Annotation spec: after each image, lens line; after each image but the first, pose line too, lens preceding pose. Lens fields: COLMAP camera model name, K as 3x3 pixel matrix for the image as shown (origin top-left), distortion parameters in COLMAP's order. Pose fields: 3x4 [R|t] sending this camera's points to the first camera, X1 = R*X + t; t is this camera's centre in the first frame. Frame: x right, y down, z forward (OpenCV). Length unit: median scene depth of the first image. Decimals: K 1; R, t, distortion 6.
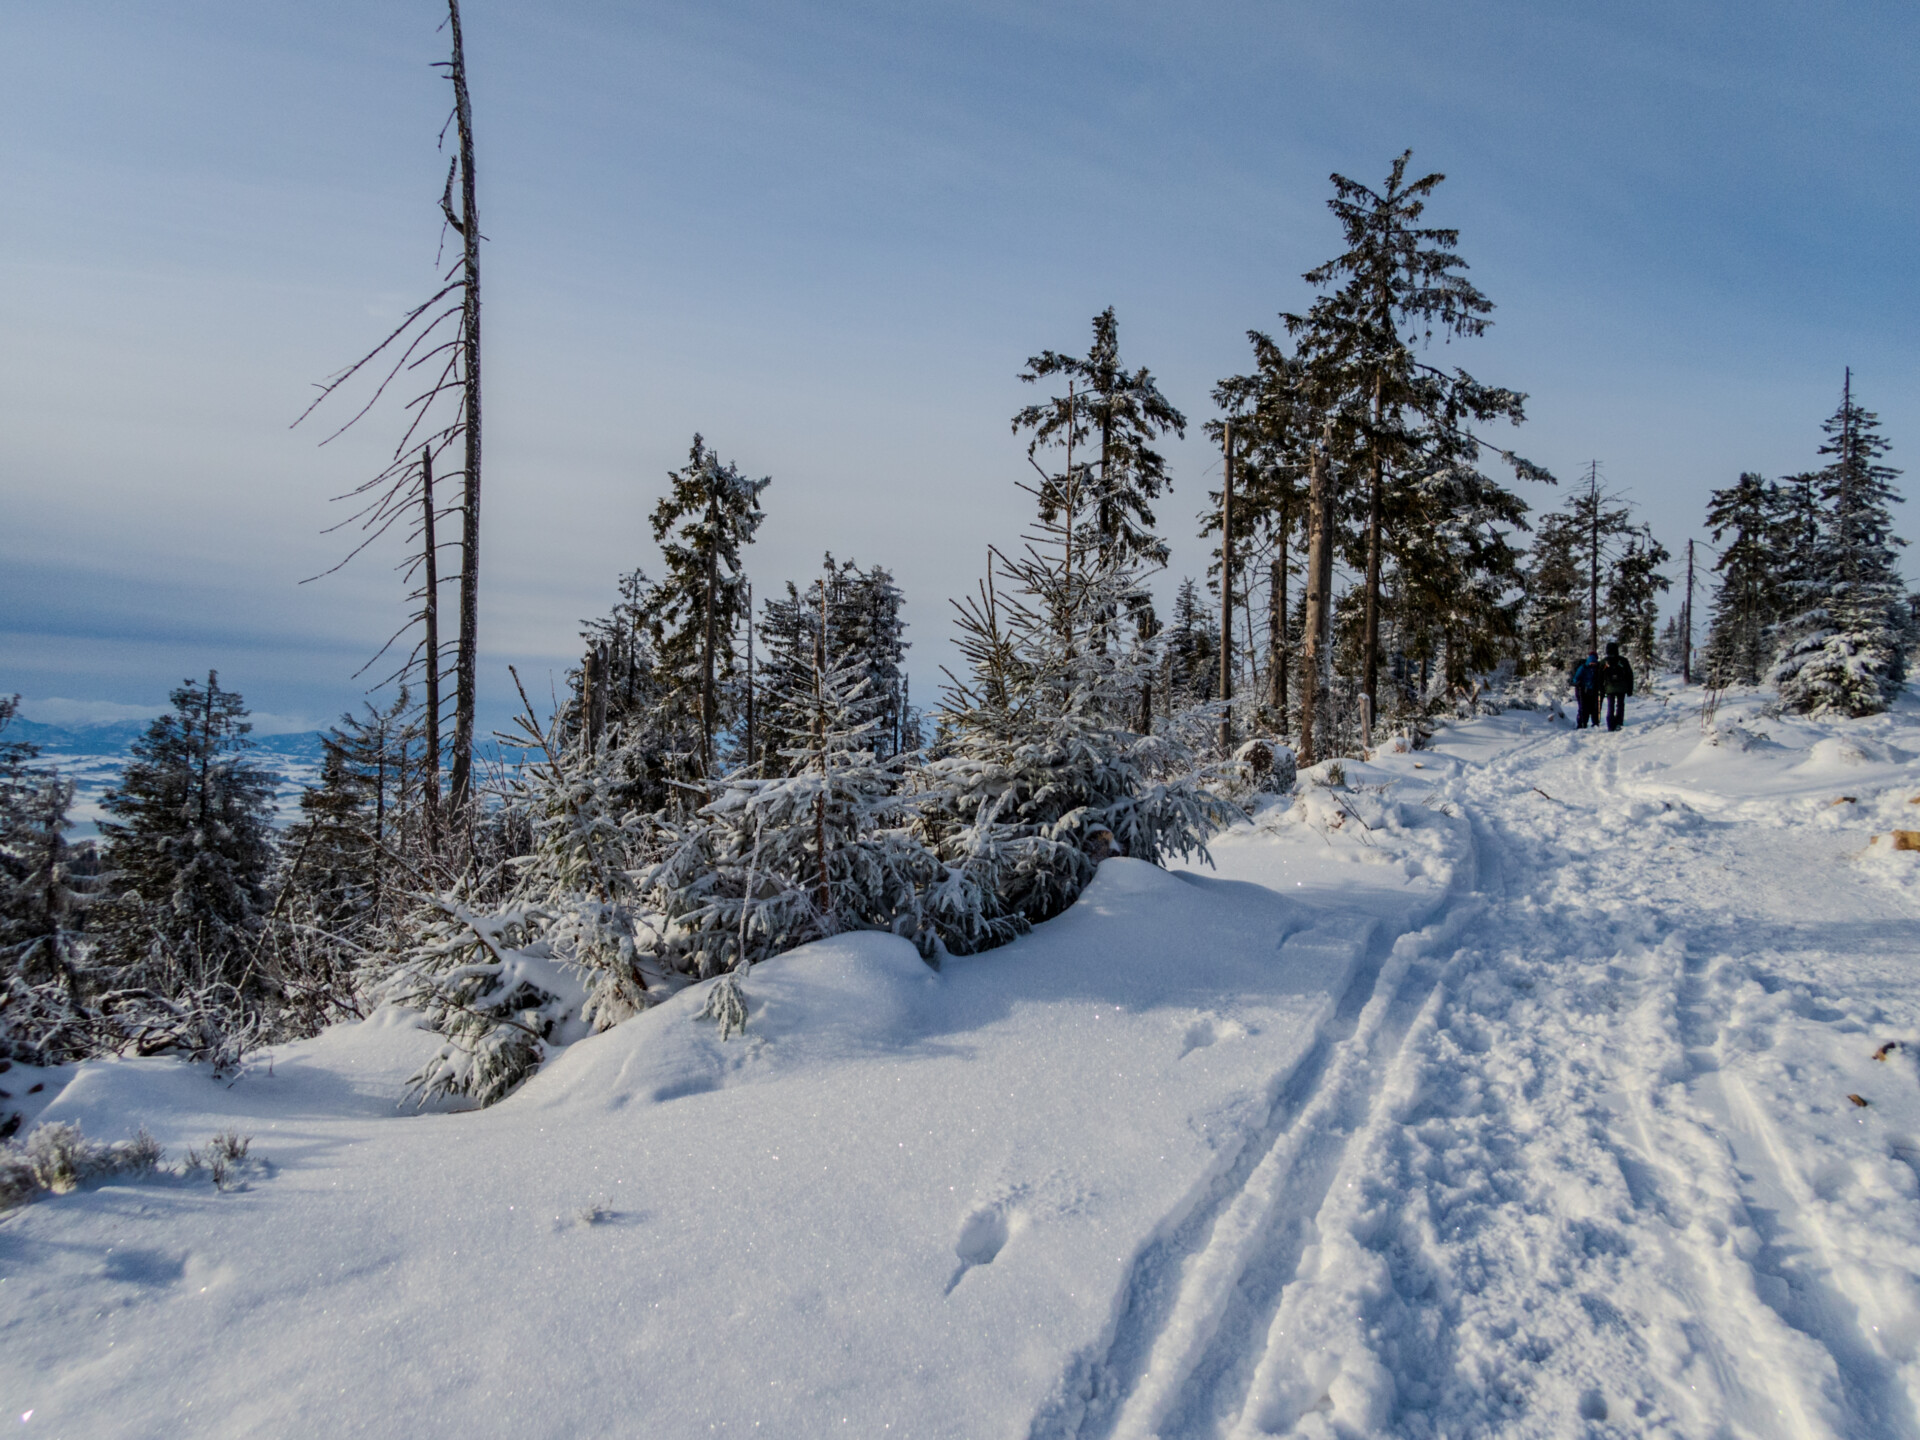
lens RADIAL K [[1374.2, 0, 959.7], [0, 1374.2, 744.7], [0, 0, 1]] dist [0.001501, -0.000789]
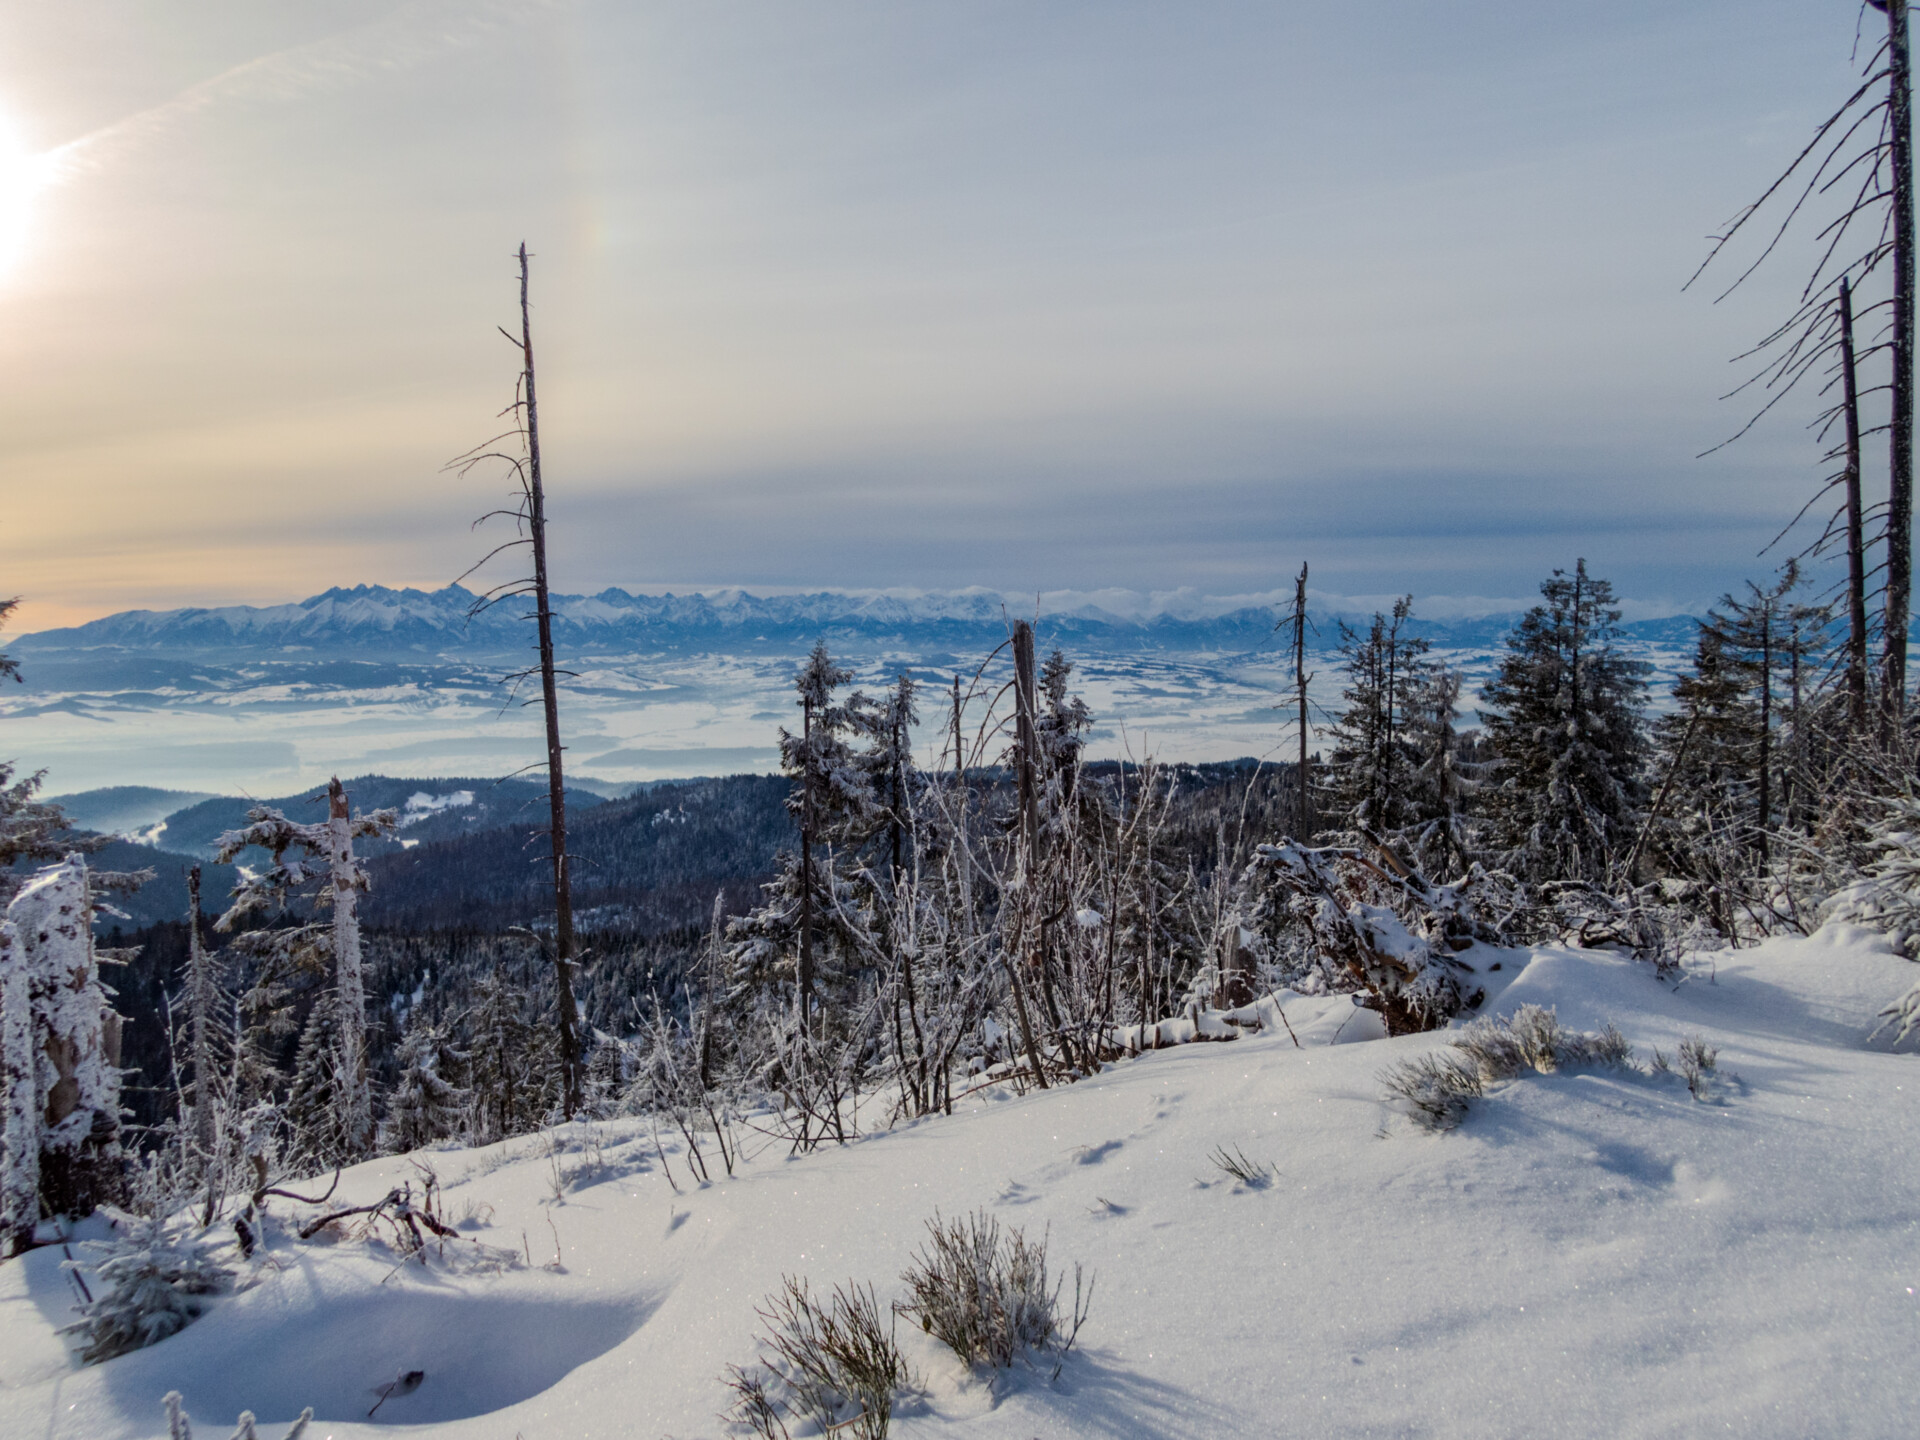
lens RADIAL K [[1411.4, 0, 960.0], [0, 1411.4, 720.0], [0, 0, 1]] dist [0.000967, -0.001536]
pose [[0.687211, 0.006868, -0.726425, -0.120926], [0.043181, 0.997801, 0.050284, -0.009390], [0.725173, -0.065924, 0.685403, -0.024728]]
